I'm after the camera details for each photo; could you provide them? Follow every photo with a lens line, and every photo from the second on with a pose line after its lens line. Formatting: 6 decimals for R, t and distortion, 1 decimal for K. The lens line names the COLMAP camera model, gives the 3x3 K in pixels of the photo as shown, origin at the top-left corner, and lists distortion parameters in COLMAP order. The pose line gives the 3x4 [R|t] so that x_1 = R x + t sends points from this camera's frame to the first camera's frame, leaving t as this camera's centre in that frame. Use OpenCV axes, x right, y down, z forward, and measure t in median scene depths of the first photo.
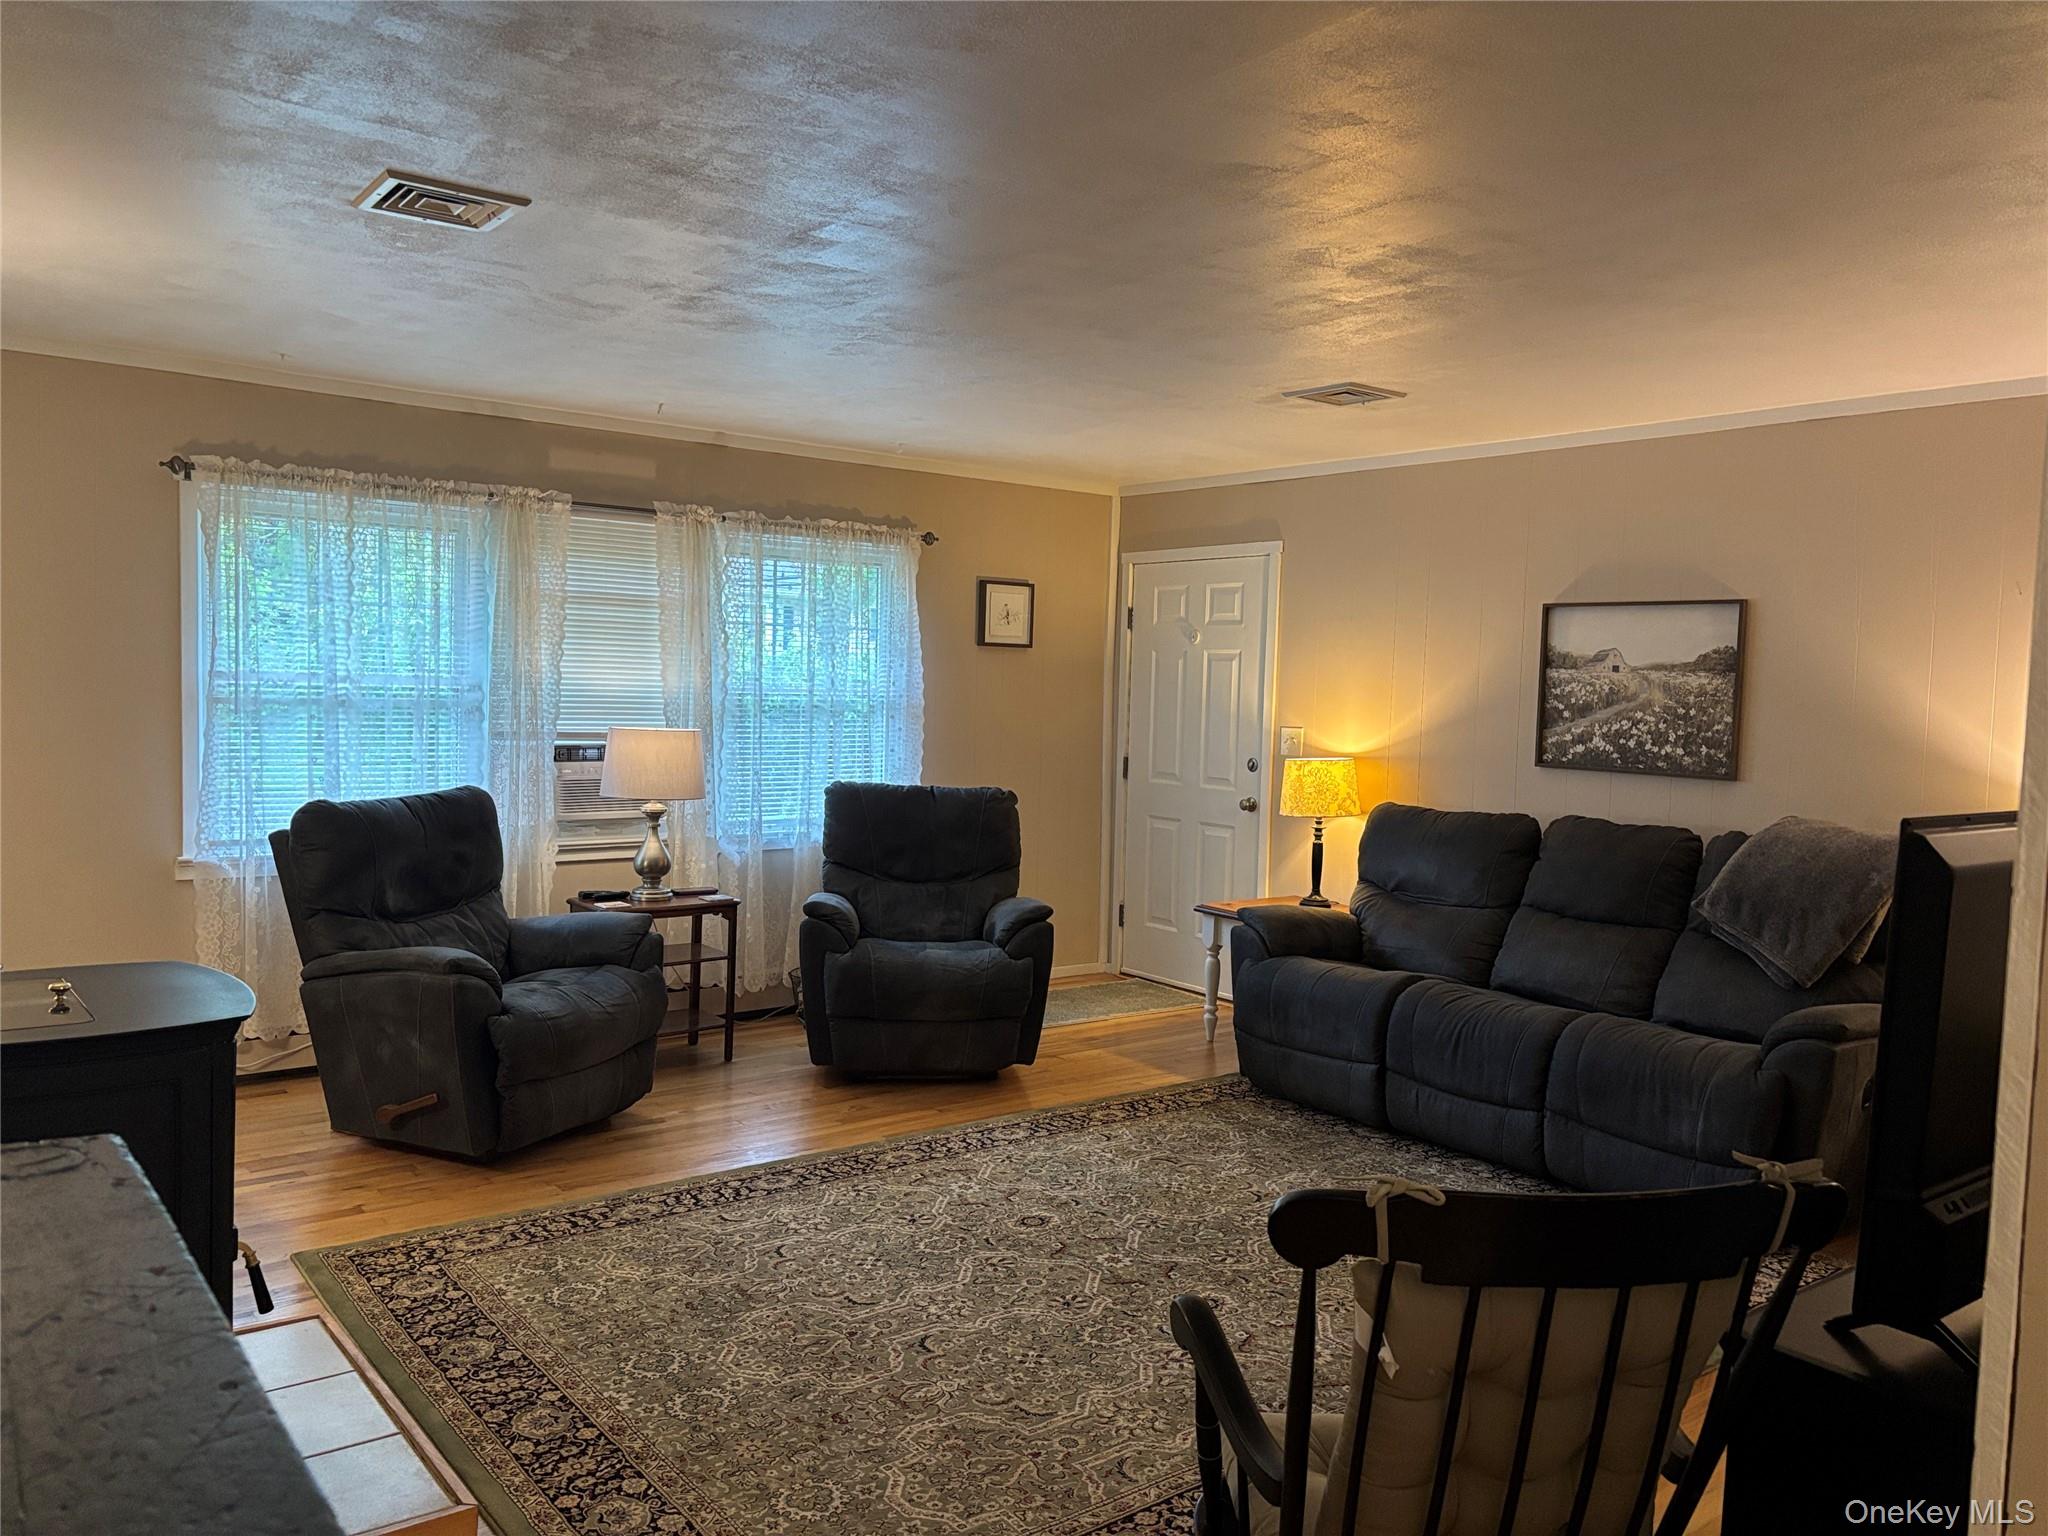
lens RADIAL K [[1540.6, 0, 1031.9], [0, 1540.6, 773.3], [0, 0, 1]] dist [0.010507, -0.001338]
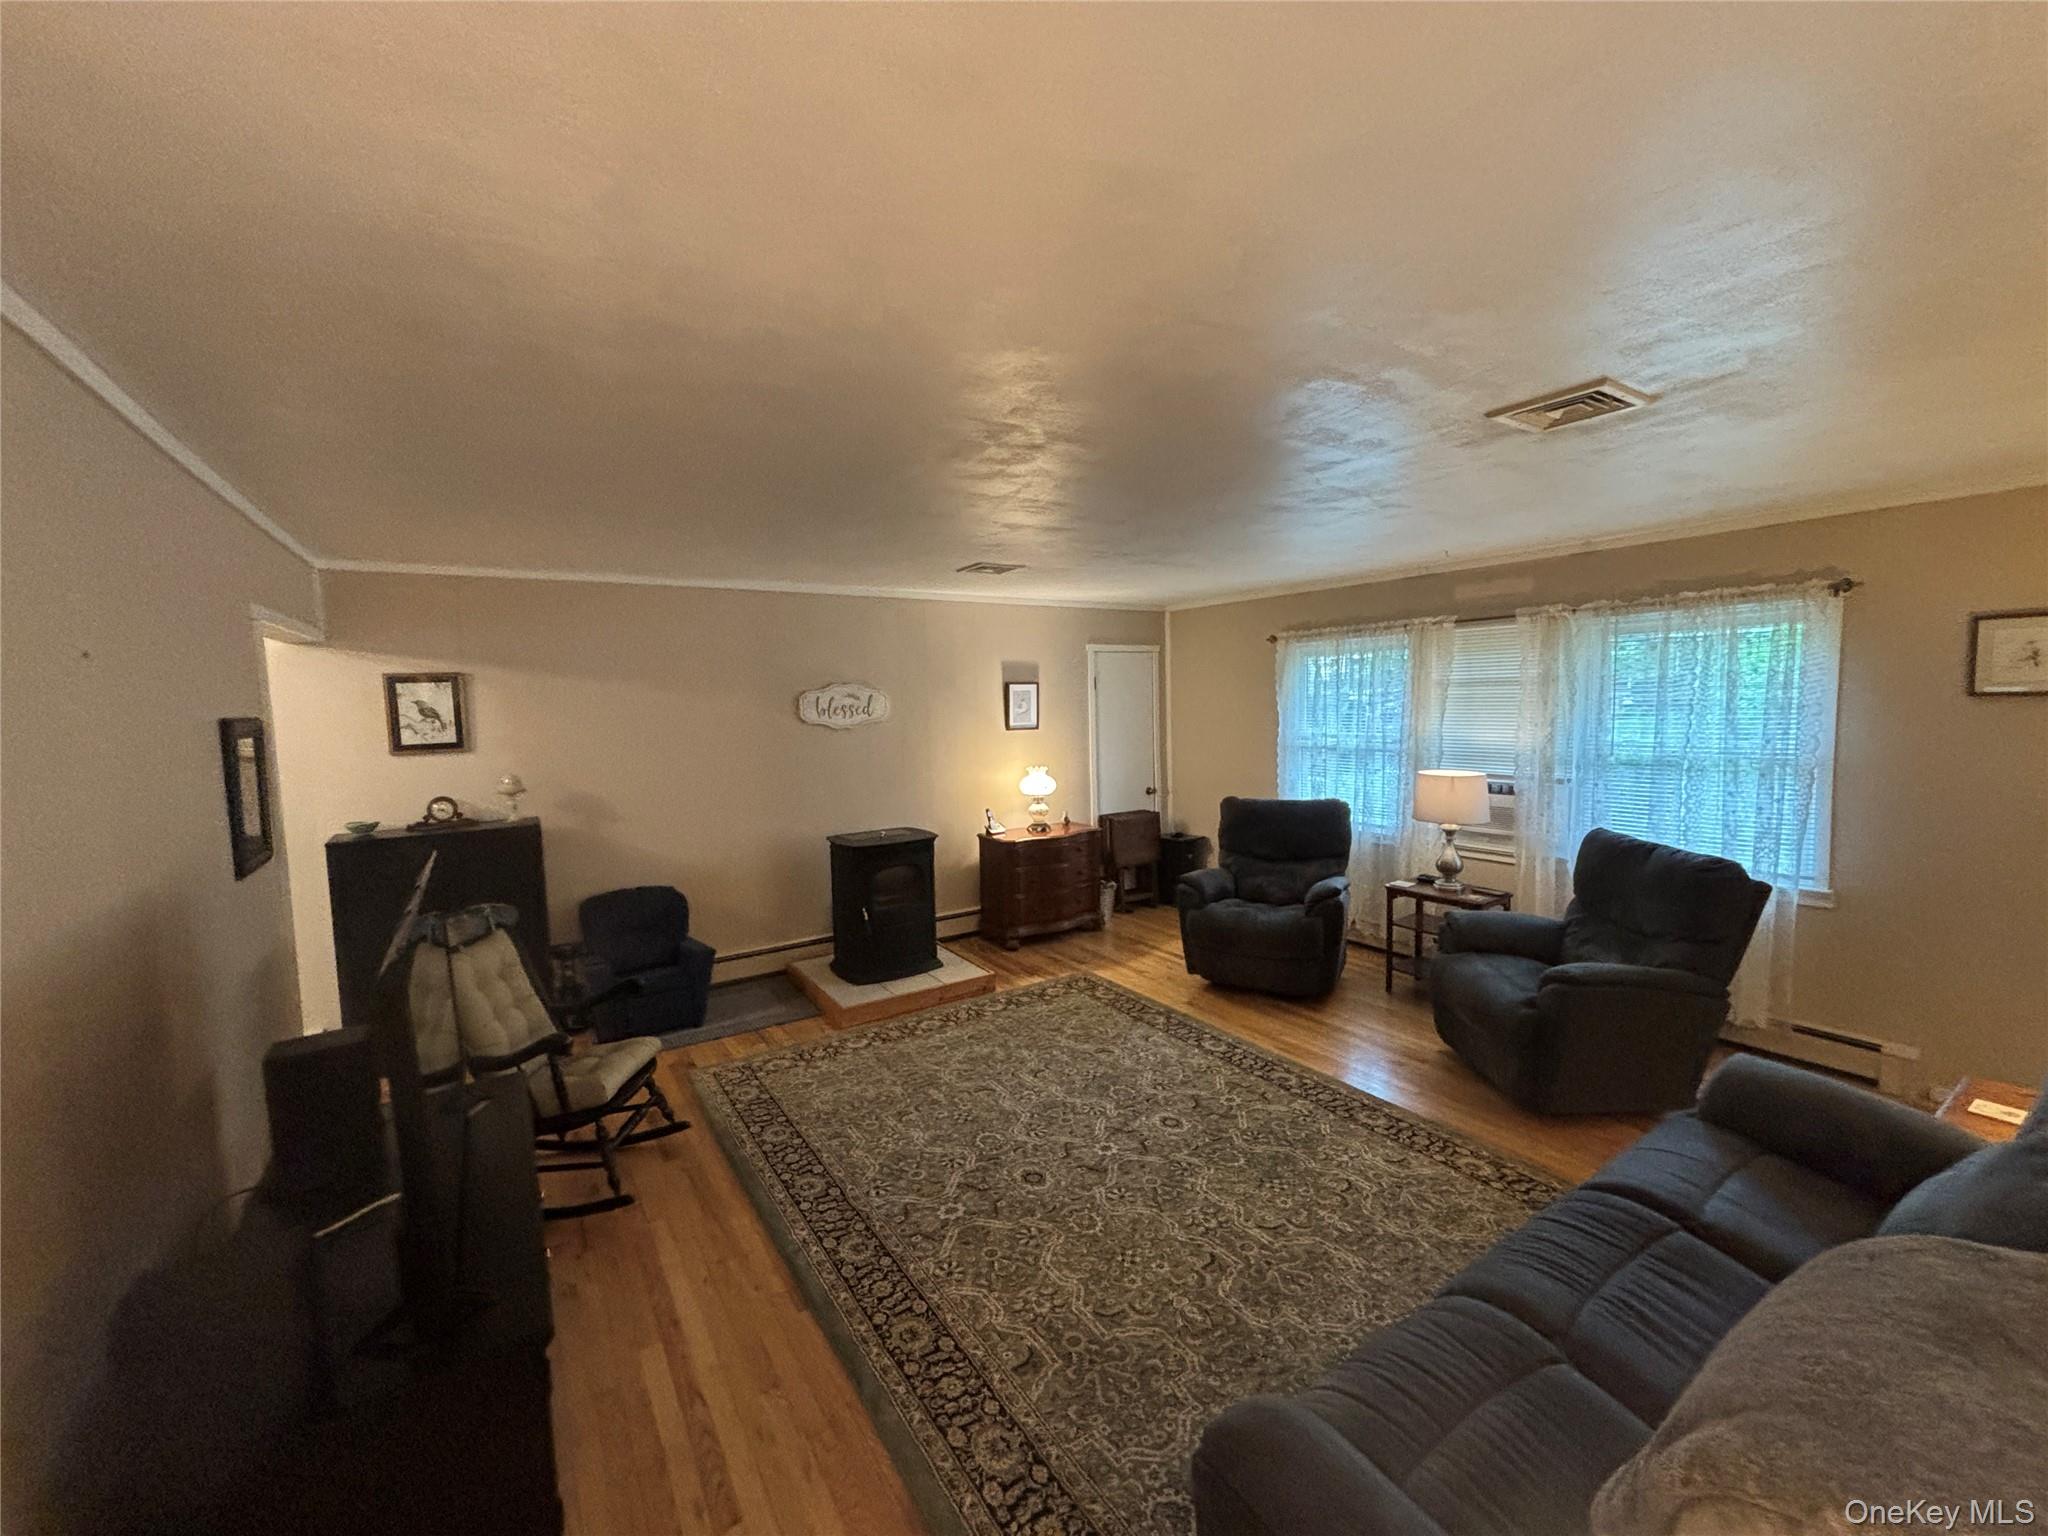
lens RADIAL K [[820.1, 0, 1033.6], [0, 820.1, 763.8], [0, 0, 1]] dist [0.004057, -0.000684]
pose [[-0.081983, 0.042315, -0.995735, 0.578465], [-0.051213, 0.997599, 0.046611, -0.054802], [0.995317, 0.054816, -0.079619, 0.697265]]
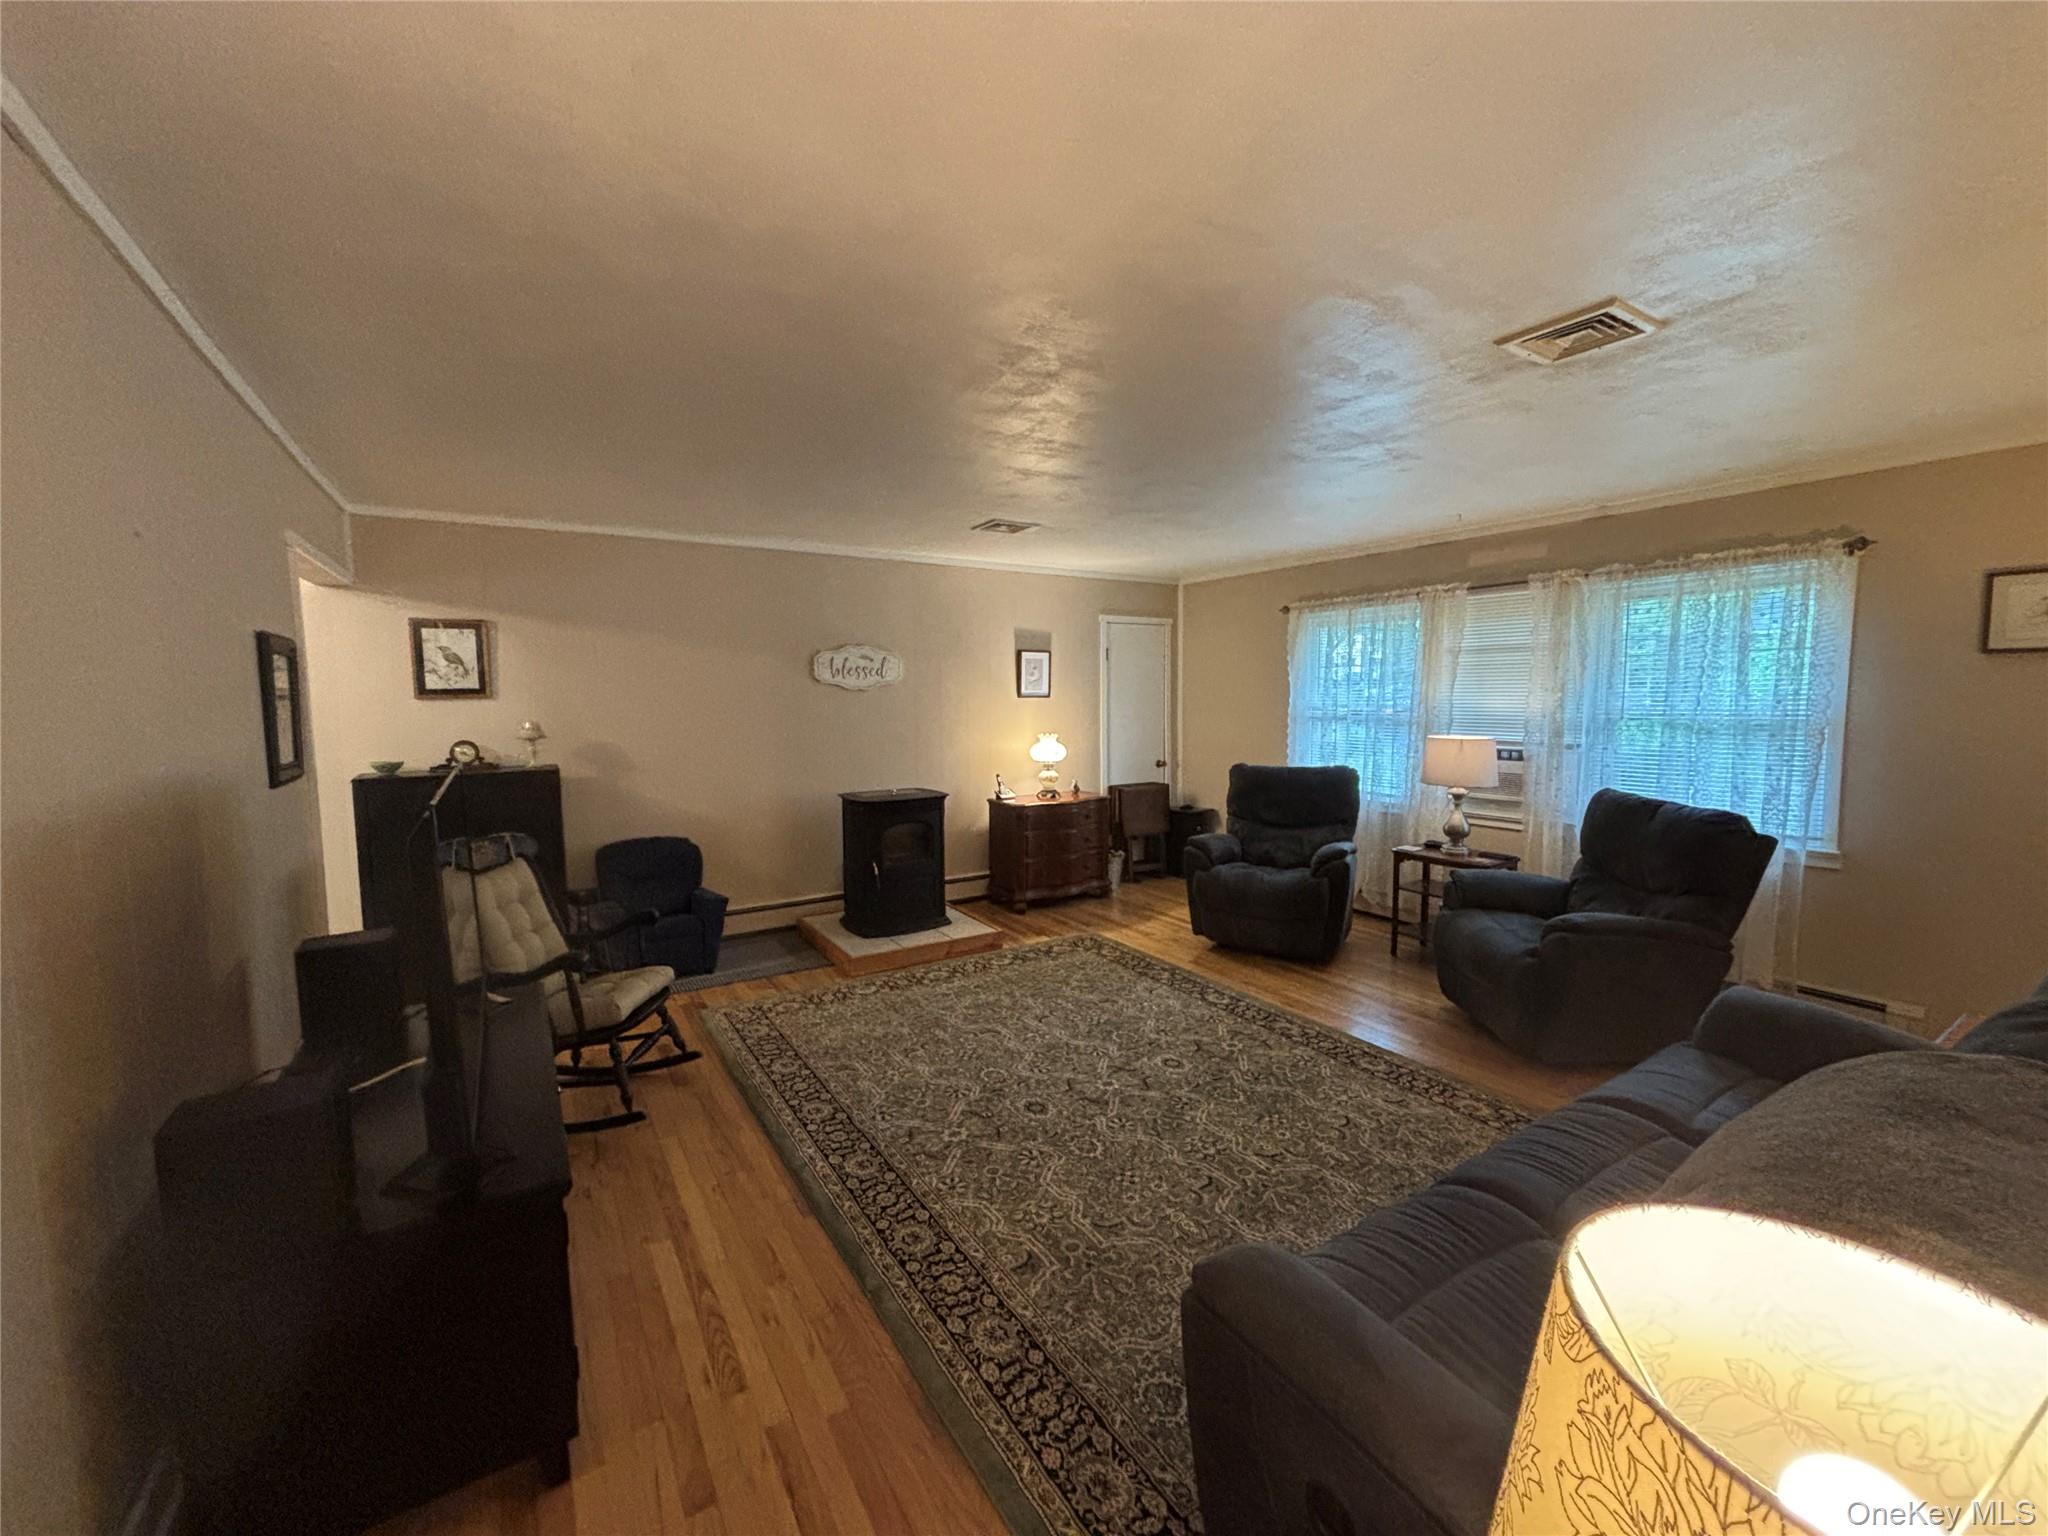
lens RADIAL K [[820.1, 0, 1033.8], [0, 820.1, 761.0], [0, 0, 1]] dist [0.004057, -0.000684]
pose [[-0.096981, 0.044693, -0.994282, 0.587948], [-0.068093, 0.996353, 0.051428, -0.019008], [0.992954, 0.072691, -0.093584, 0.701944]]
